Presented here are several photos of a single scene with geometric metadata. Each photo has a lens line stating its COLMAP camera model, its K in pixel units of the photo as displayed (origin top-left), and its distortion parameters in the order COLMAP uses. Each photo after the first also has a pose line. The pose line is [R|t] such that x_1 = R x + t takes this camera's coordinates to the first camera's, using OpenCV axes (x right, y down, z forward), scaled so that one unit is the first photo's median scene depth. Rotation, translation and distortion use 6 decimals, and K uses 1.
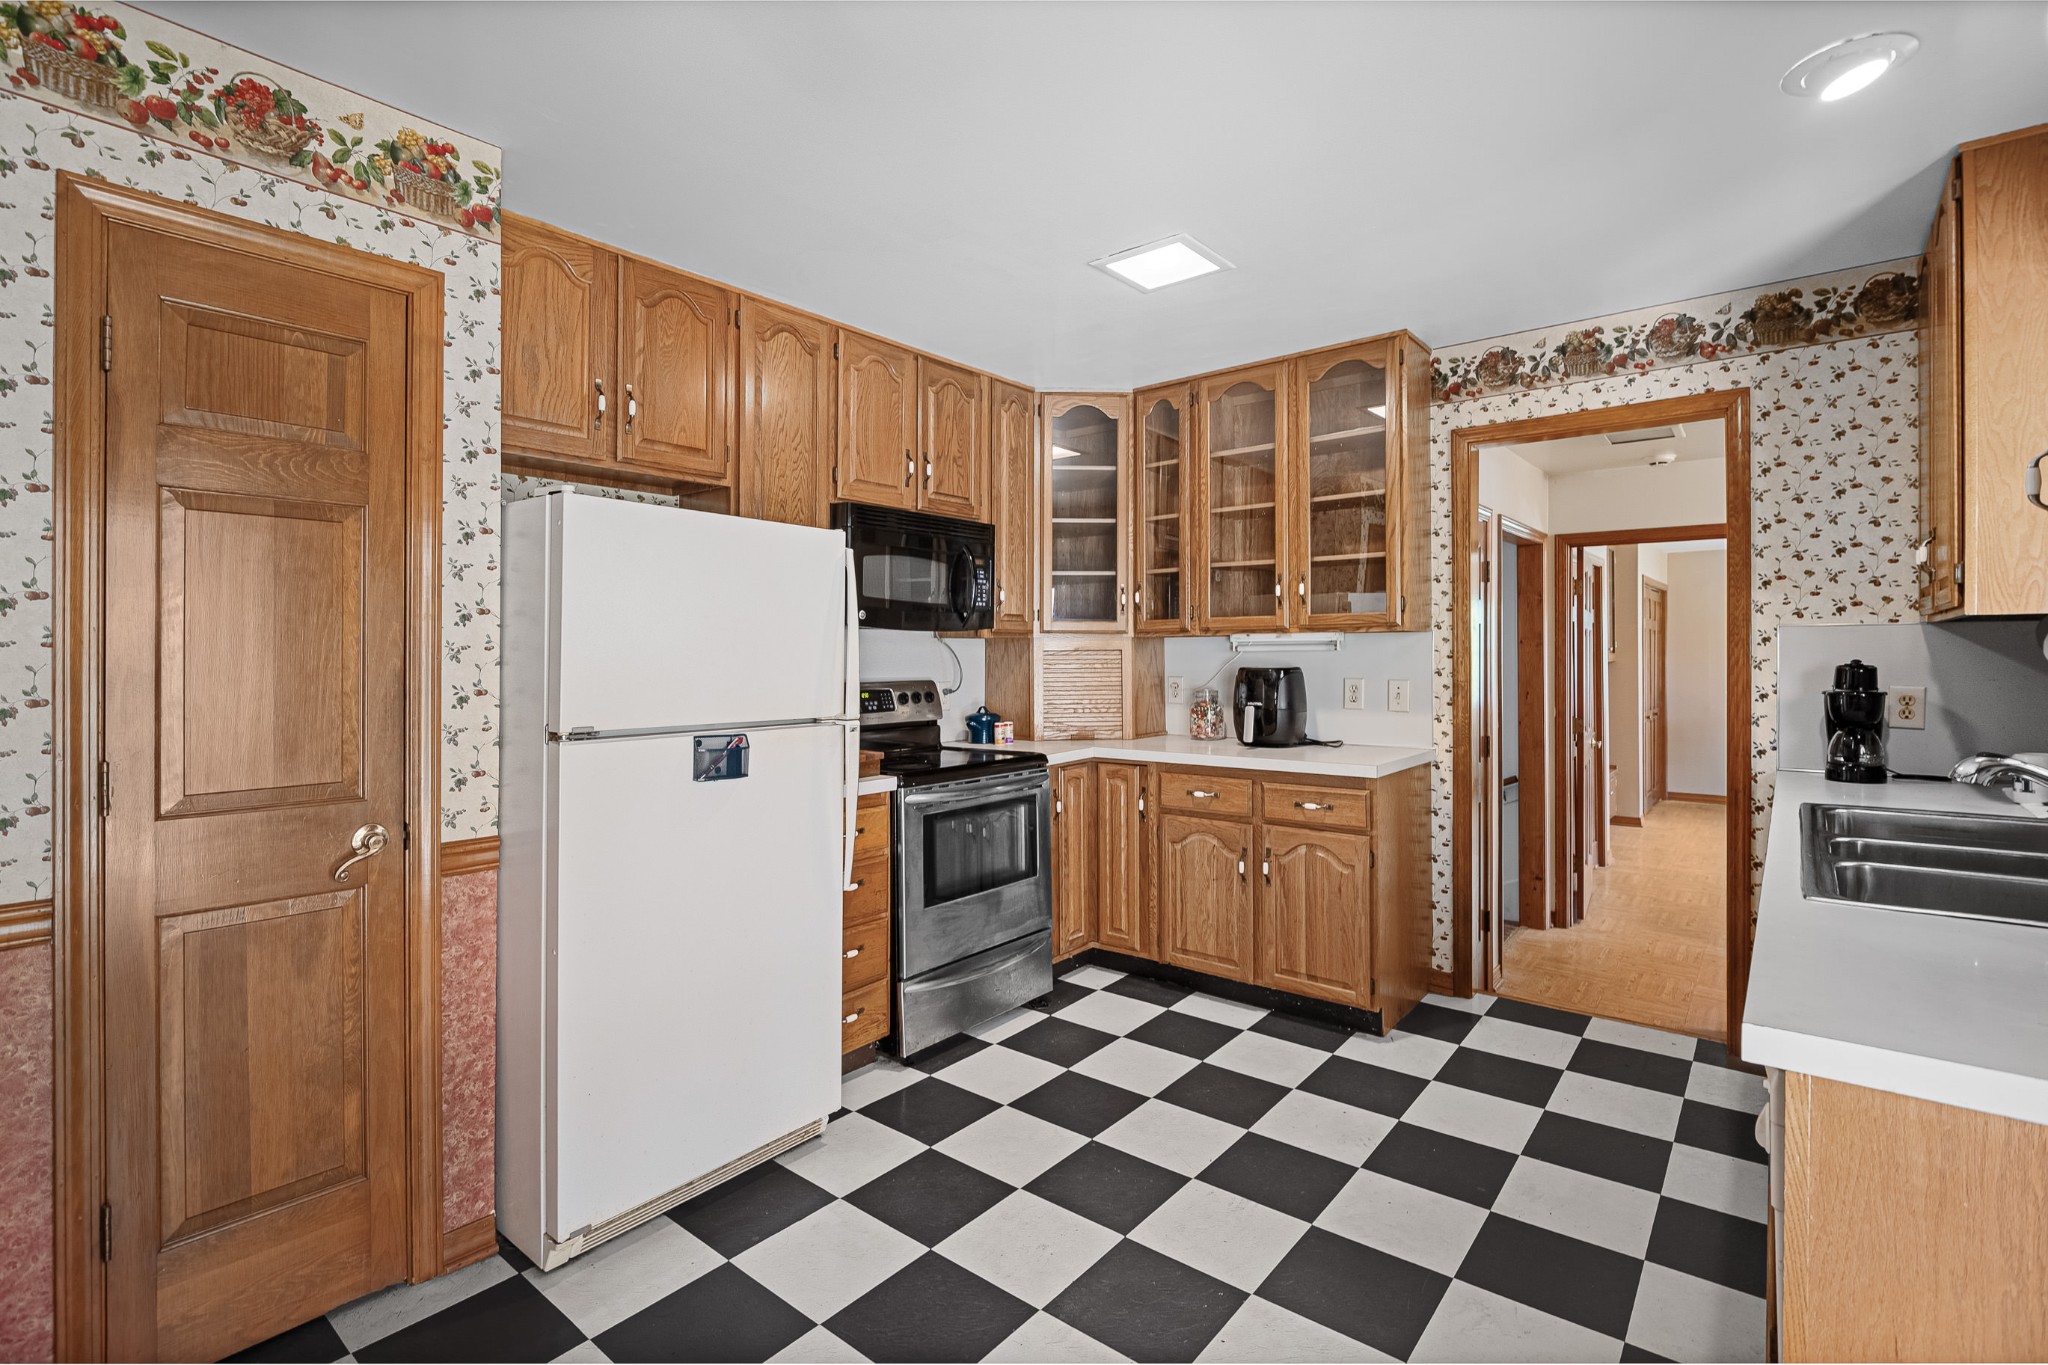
lens RADIAL K [[953.5, 0, 1036.3], [0, 953.5, 674.6], [0, 0, 1]] dist [-0.000843, -0.000574]
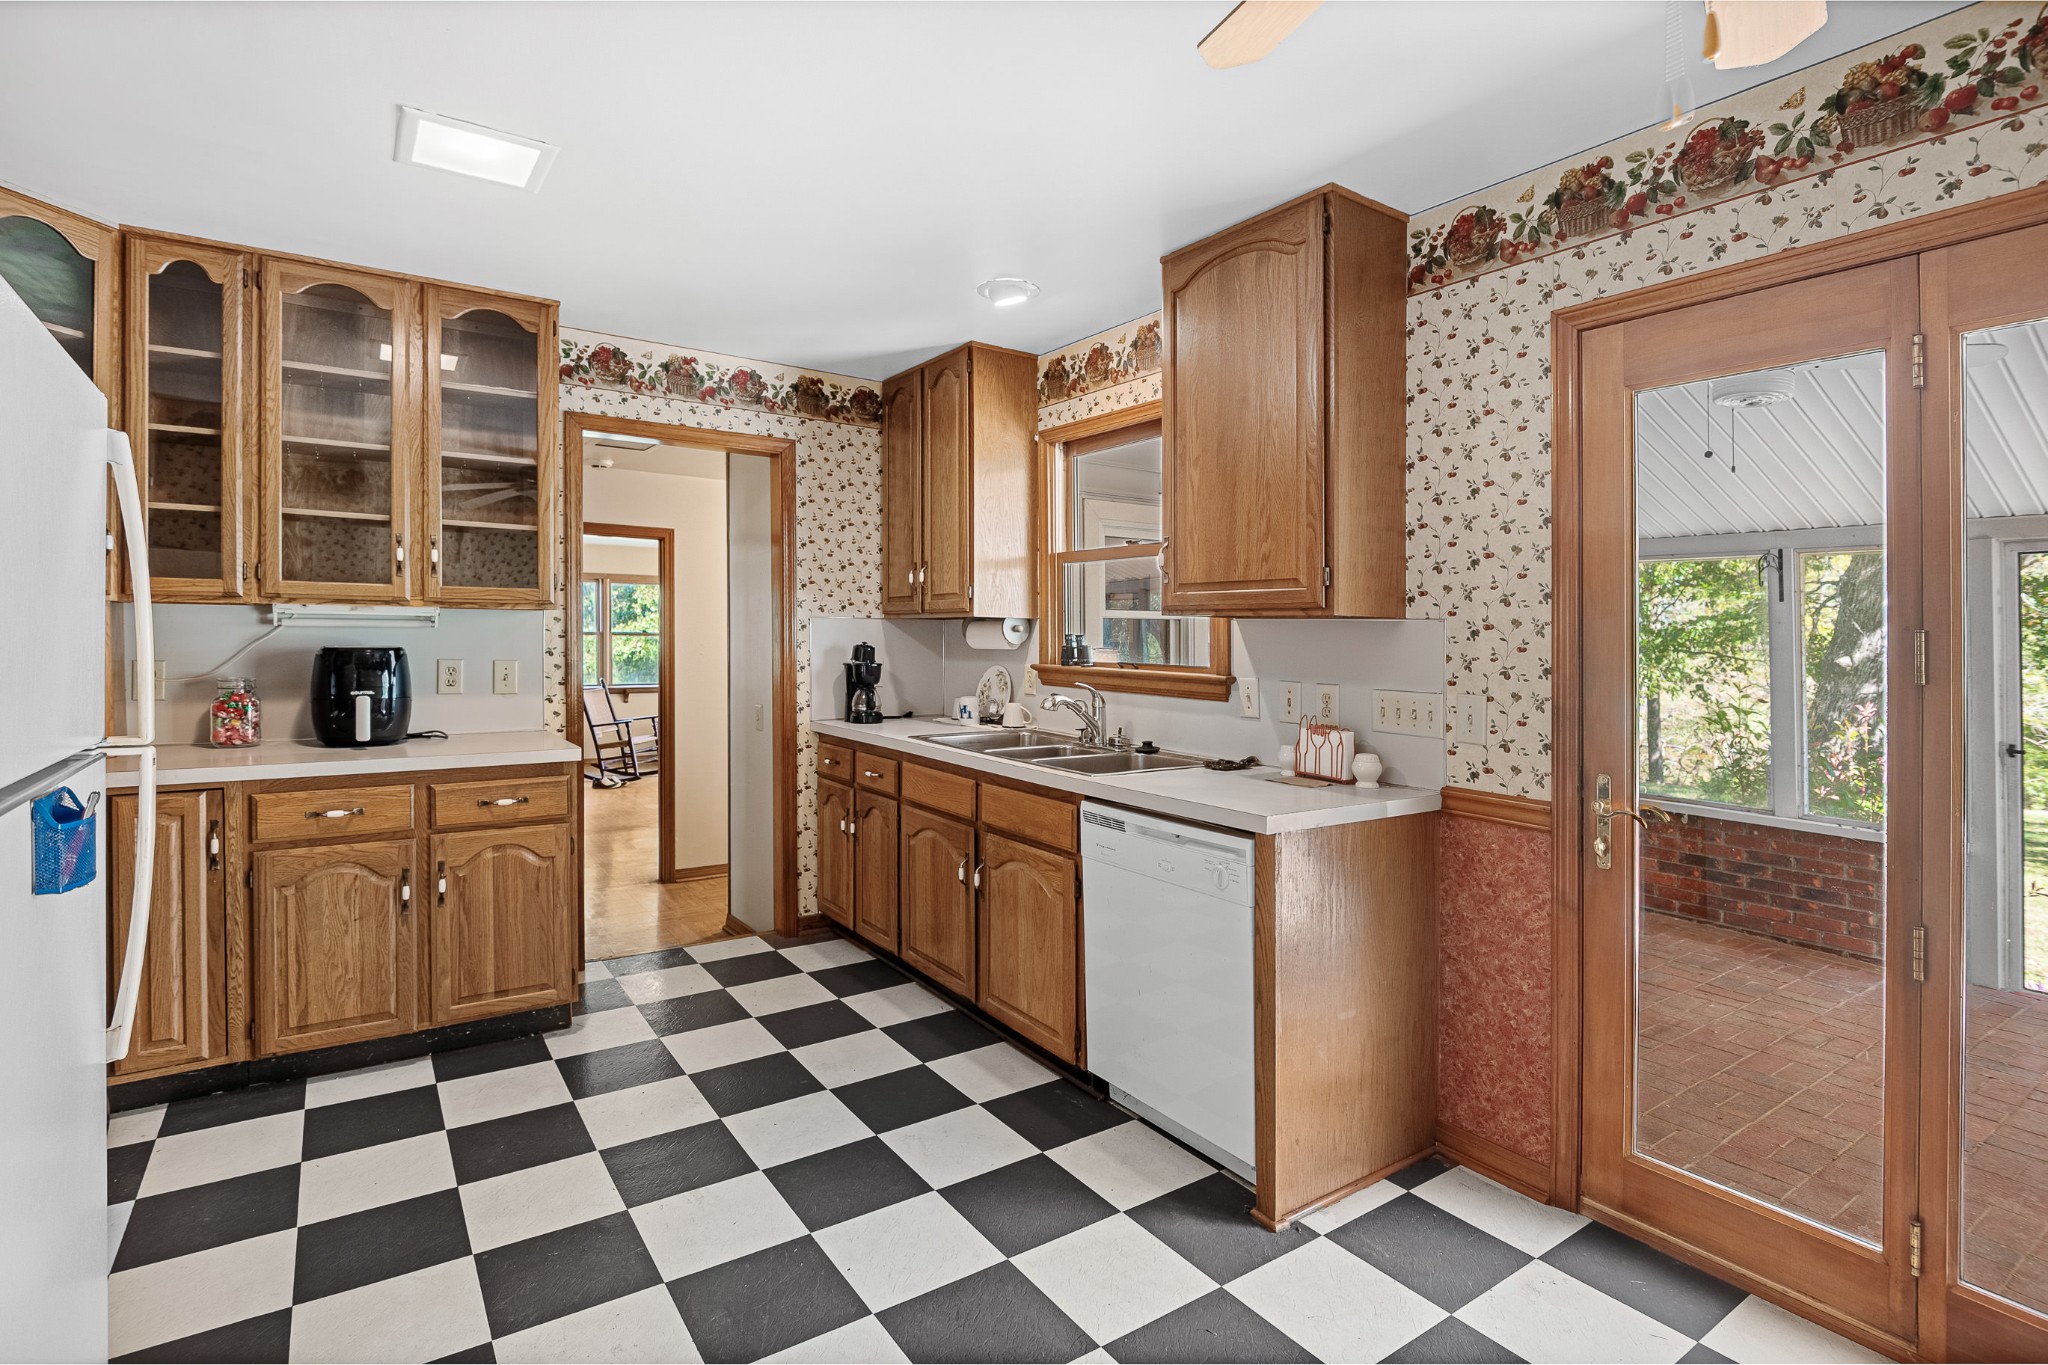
lens RADIAL K [[974.3, 0, 1010.9], [0, 974.3, 651.2], [0, 0, 1]] dist [-0.019896, -0.000433]
pose [[0.291230, -0.005601, 0.956637, -0.446380], [0.006364, 0.999972, 0.003918, -0.004538], [-0.956632, 0.004947, 0.291257, 0.278954]]
